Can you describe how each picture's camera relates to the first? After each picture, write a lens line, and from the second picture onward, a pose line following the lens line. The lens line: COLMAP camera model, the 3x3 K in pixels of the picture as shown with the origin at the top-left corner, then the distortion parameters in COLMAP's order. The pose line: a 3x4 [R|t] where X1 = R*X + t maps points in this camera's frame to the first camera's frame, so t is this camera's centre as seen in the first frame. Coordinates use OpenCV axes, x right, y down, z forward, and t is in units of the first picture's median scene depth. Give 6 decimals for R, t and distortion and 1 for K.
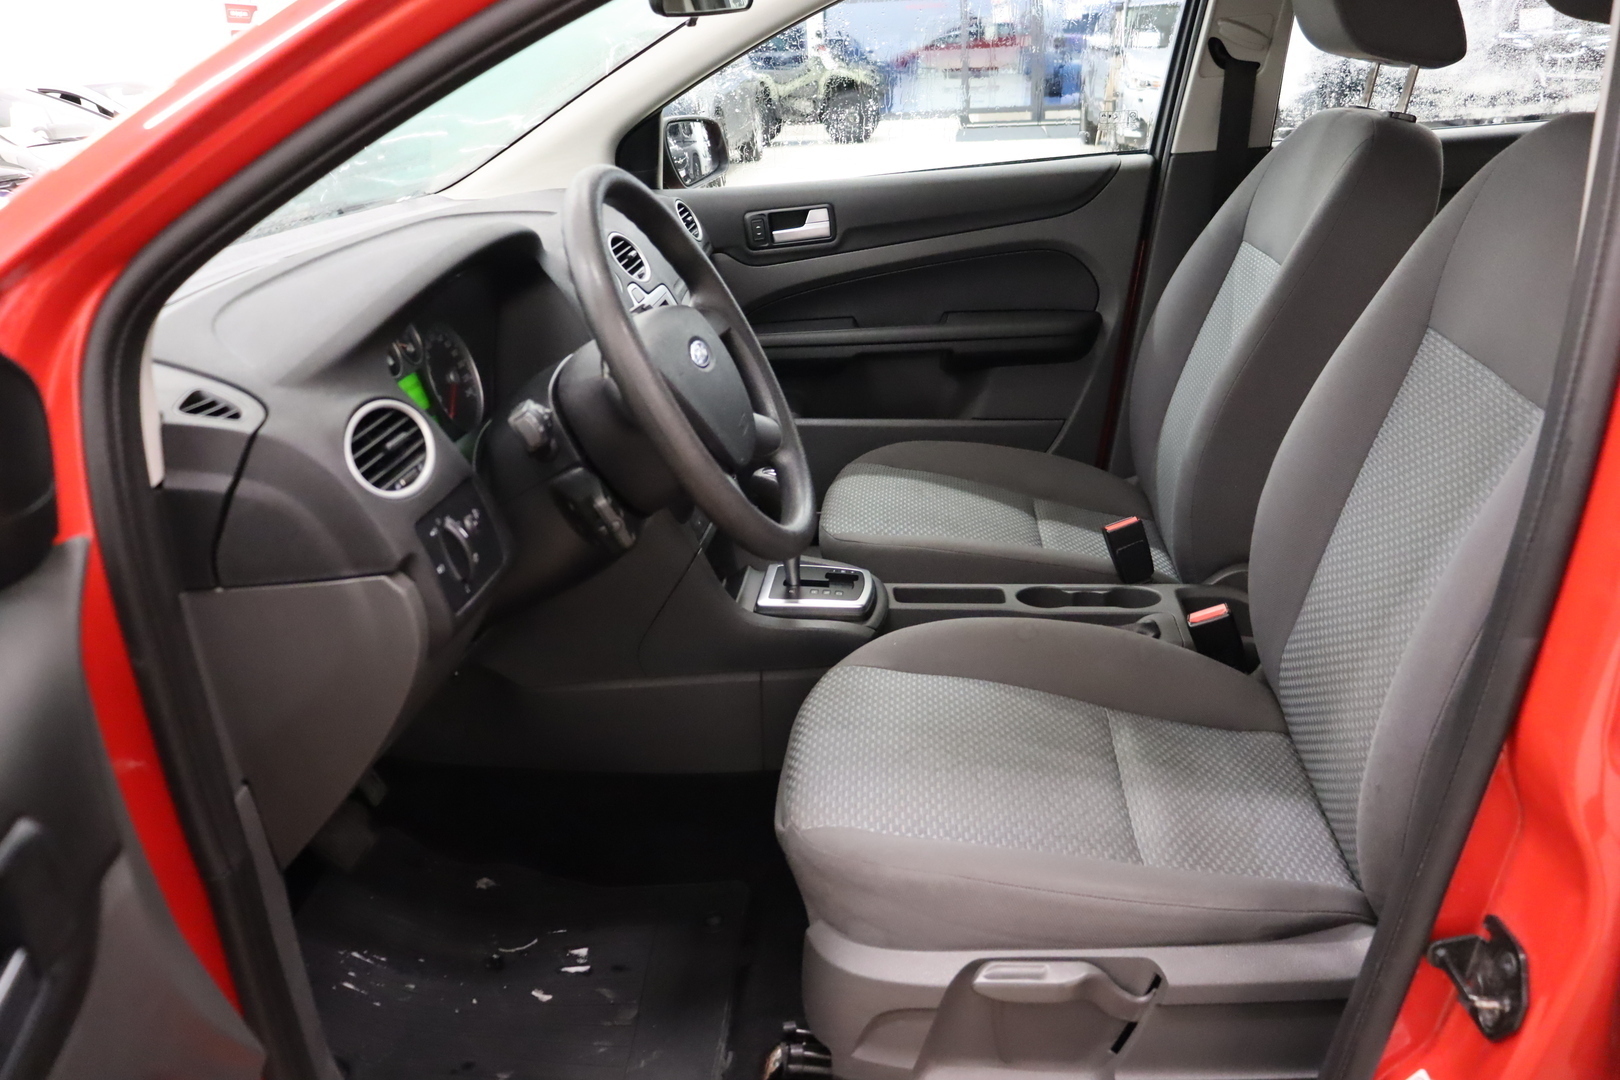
lens RADIAL K [[1359.9, 0, 800.9], [0, 1359.9, 536.2], [0, 0, 1]] dist [-0.234383, 0.204979]
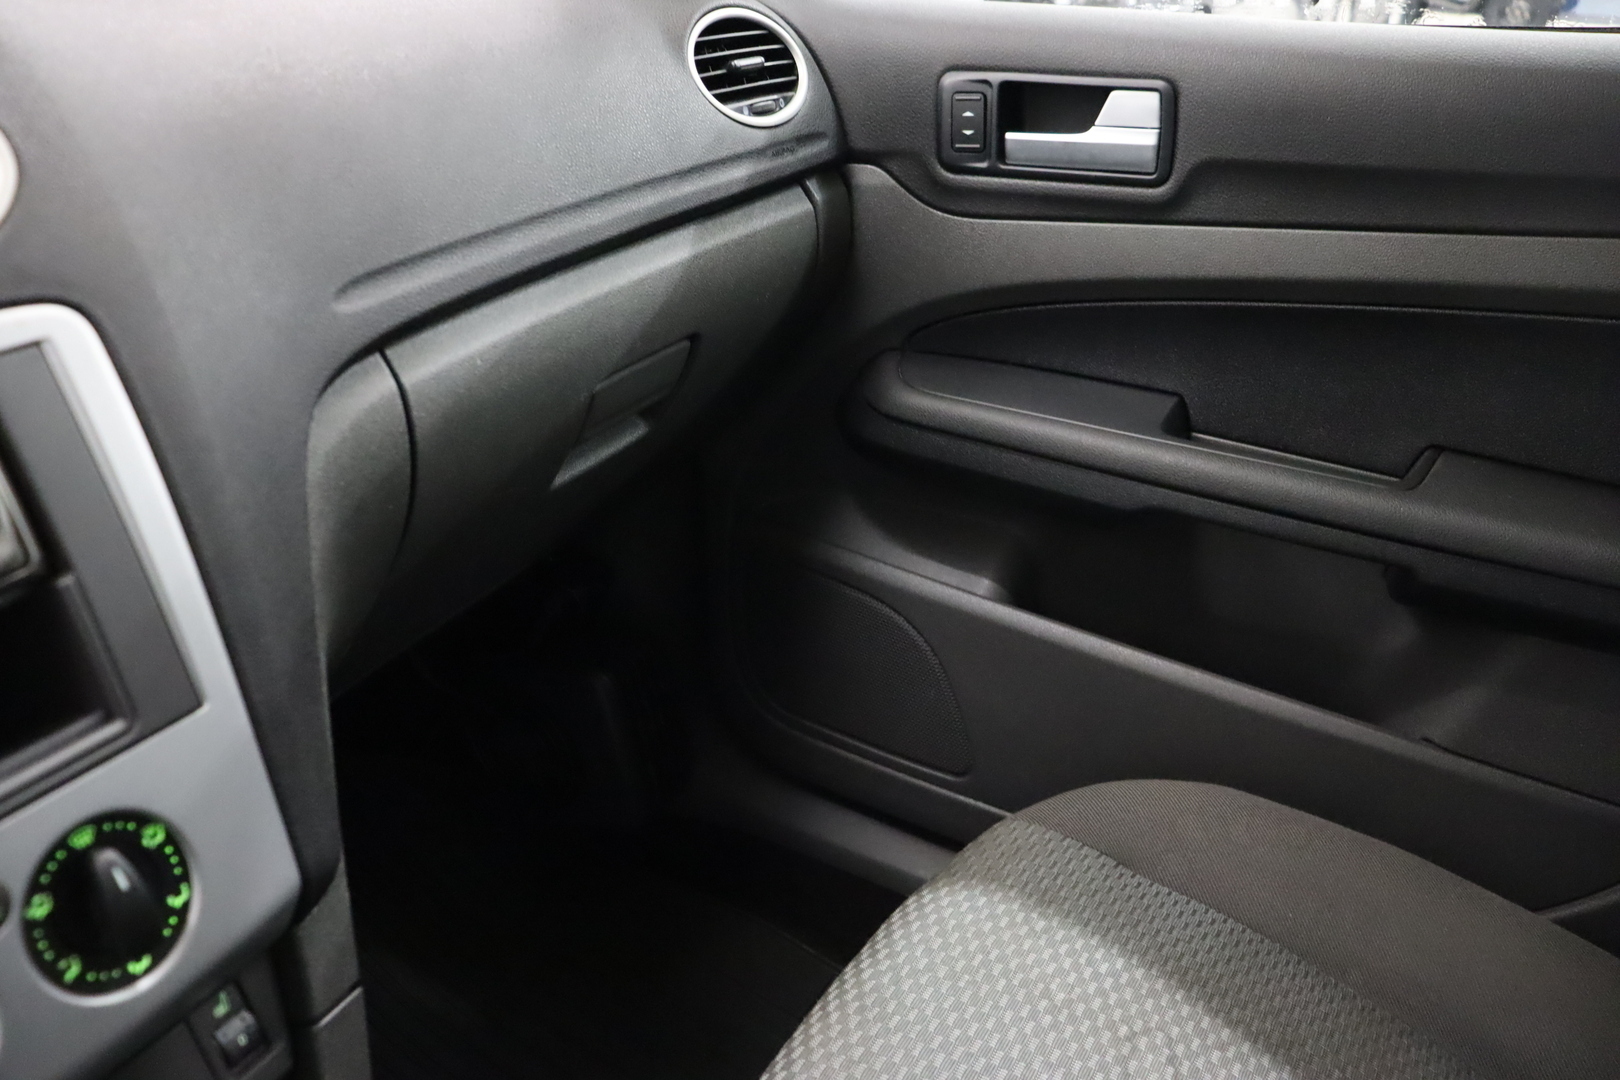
lens RADIAL K [[1300.5, 0, 802.0], [0, 1300.5, 542.4], [0, 0, 1]] dist [-0.212291, 0.168232]
pose [[0.897842, 0.266129, -0.350791, 0.104768], [-0.222783, 0.961745, 0.159420, -0.206131], [0.379798, -0.064984, 0.922784, 0.829361]]
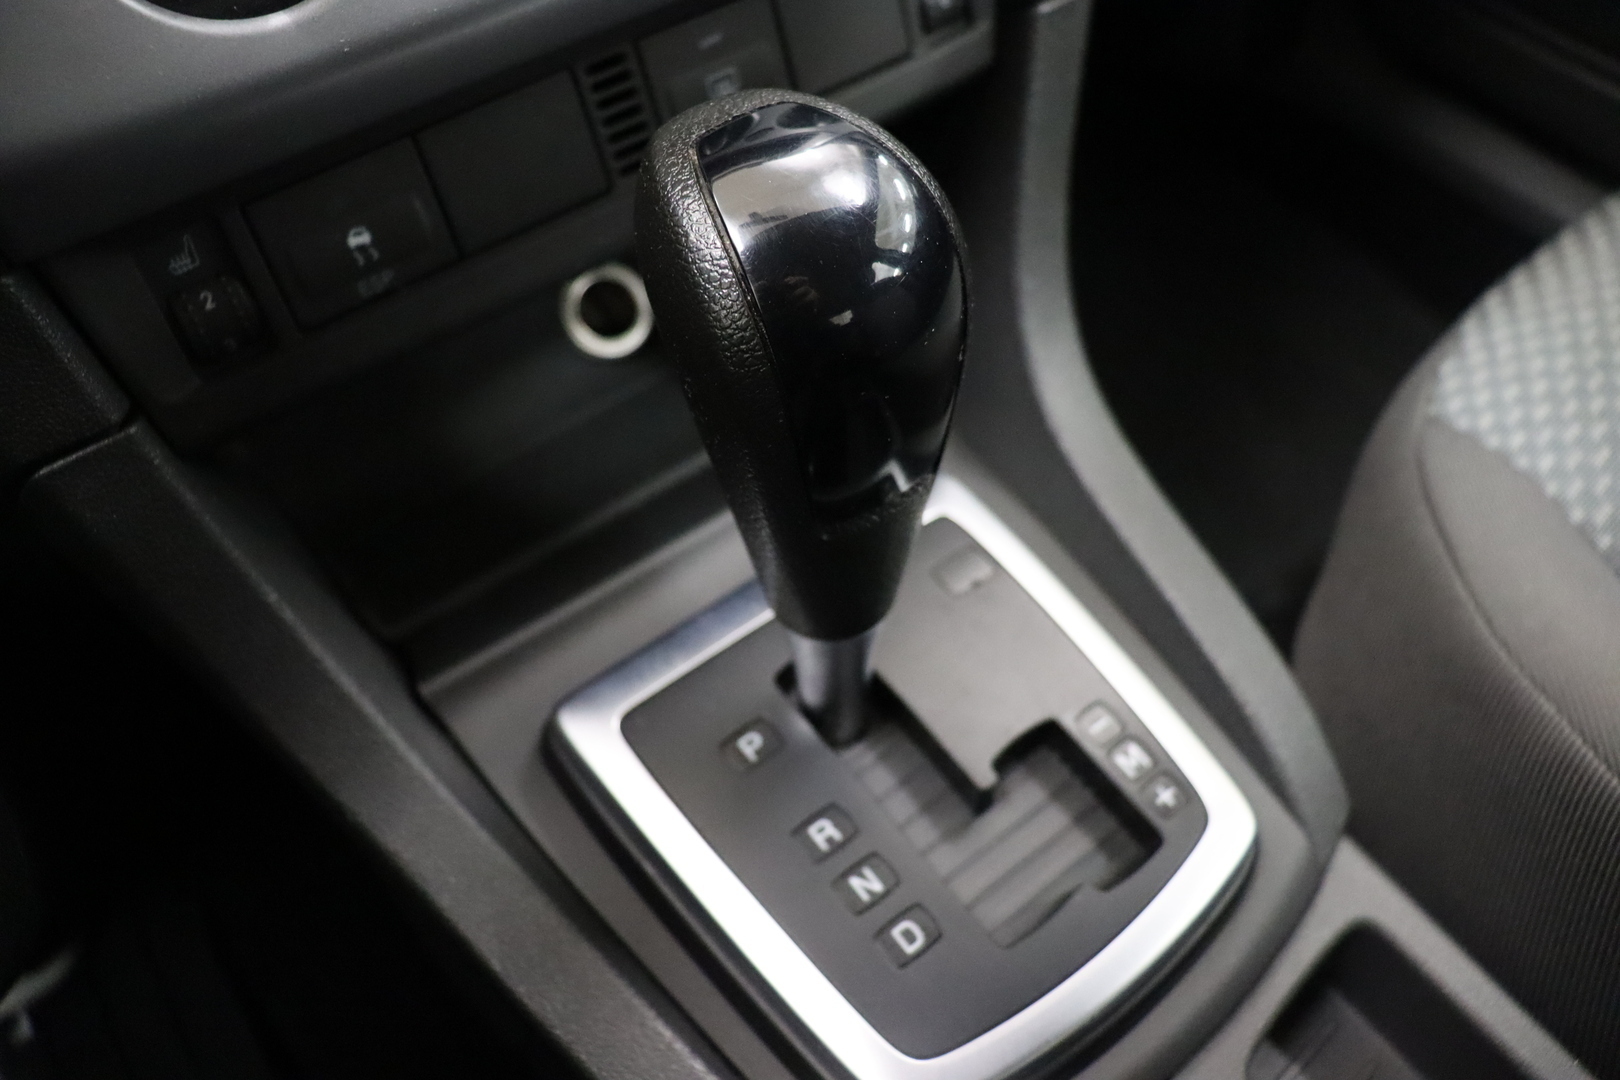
lens RADIAL K [[1318.9, 0, 816.7], [0, 1318.9, 536.6], [0, 0, 1]] dist [-0.199398, 0.173054]
pose [[0.689779, 0.613758, -0.384065, 0.048281], [-0.295197, 0.722775, 0.624863, -0.095393], [0.661108, -0.317643, 0.679735, 0.844666]]
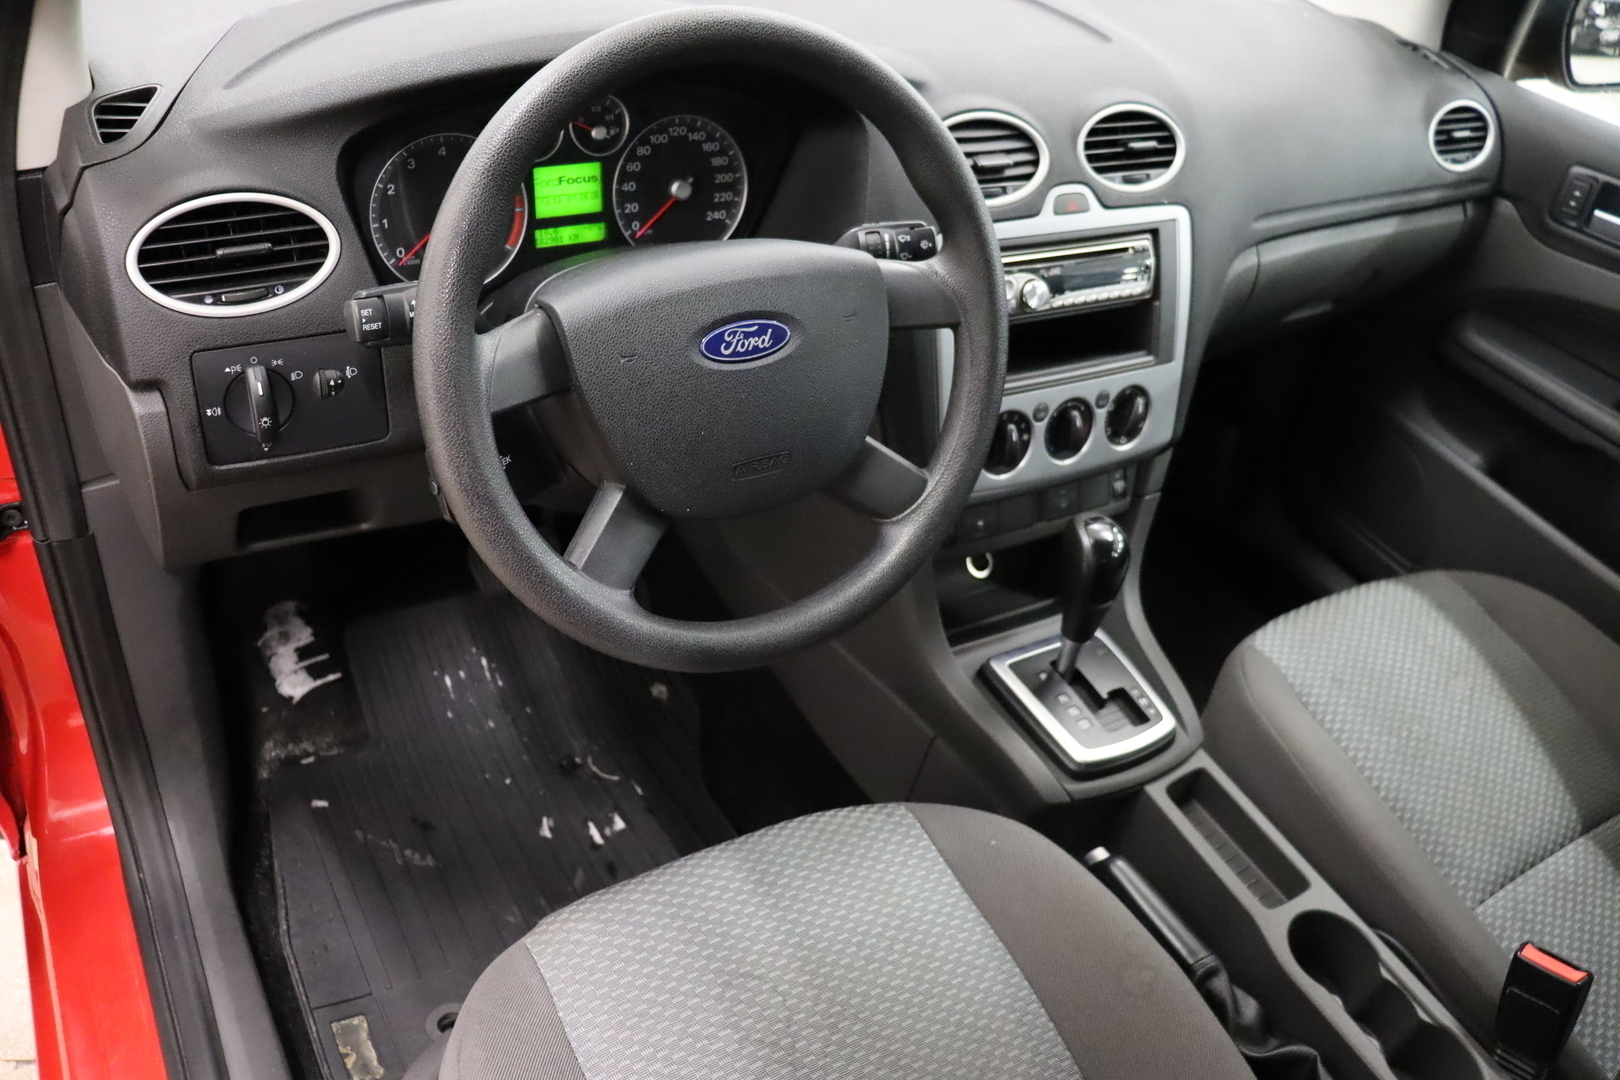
lens RADIAL K [[1300.5, 0, 802.0], [0, 1300.5, 542.4], [0, 0, 1]] dist [-0.212291, 0.168232]
pose [[0.562079, 0.615055, -0.552969, 0.238077], [-0.443357, 0.788465, 0.426330, -0.234113], [0.698213, 0.005531, 0.715869, 0.406067]]
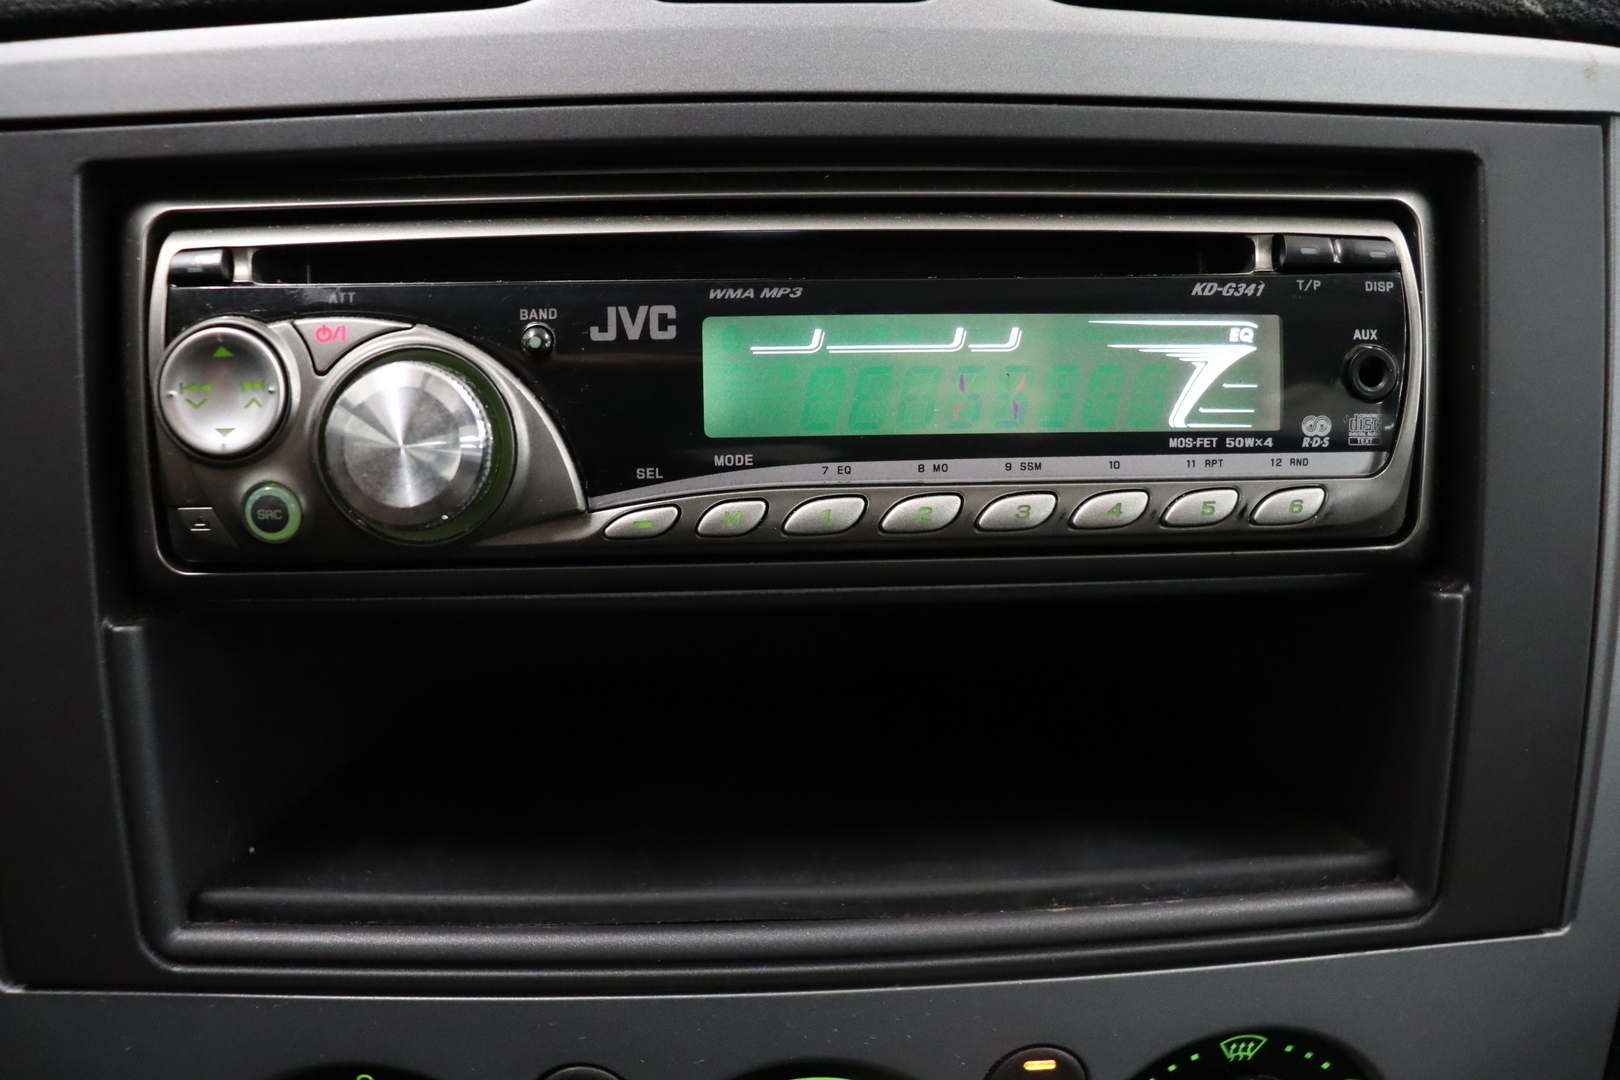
lens RADIAL K [[1300.5, 0, 802.0], [0, 1300.5, 542.4], [0, 0, 1]] dist [-0.212291, 0.168232]
pose [[0.149127, 0.542285, -0.826854, -0.006082], [-0.358083, 0.809065, 0.466036, -0.170501], [0.921704, 0.226584, 0.314837, 0.891891]]
